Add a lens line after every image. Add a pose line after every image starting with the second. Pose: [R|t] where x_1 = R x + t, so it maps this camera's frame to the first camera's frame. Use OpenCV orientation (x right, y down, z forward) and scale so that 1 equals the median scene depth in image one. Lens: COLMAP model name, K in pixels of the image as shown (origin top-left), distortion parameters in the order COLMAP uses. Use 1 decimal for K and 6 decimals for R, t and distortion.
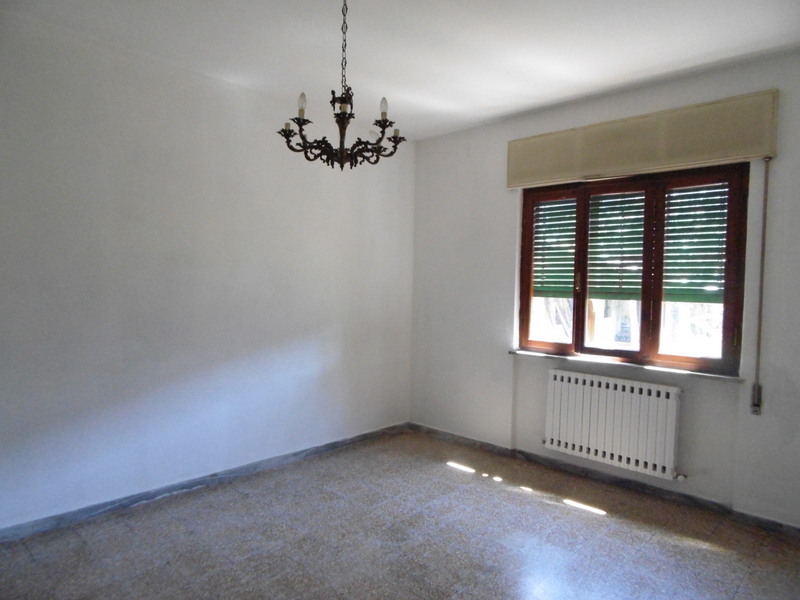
lens RADIAL K [[509.1, 0, 400.0], [0, 509.1, 300.0], [0, 0, 1]] dist [-0.000714, -0.004322]
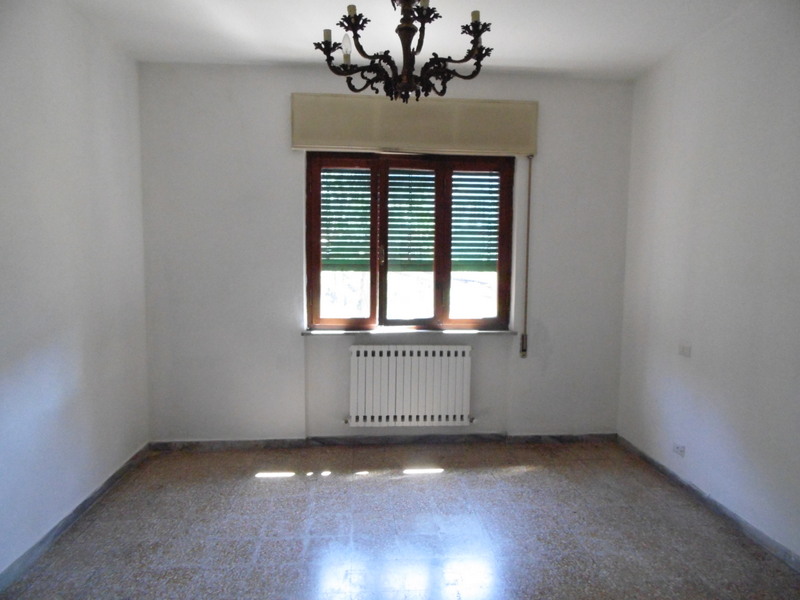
lens RADIAL K [[509.1, 0, 400.0], [0, 509.1, 300.0], [0, 0, 1]] dist [-0.000714, -0.004322]
pose [[0.677000, -0.072590, 0.732395, -0.374204], [0.031055, 0.997055, 0.070115, -0.016791], [-0.735328, -0.024723, 0.677260, 0.306904]]
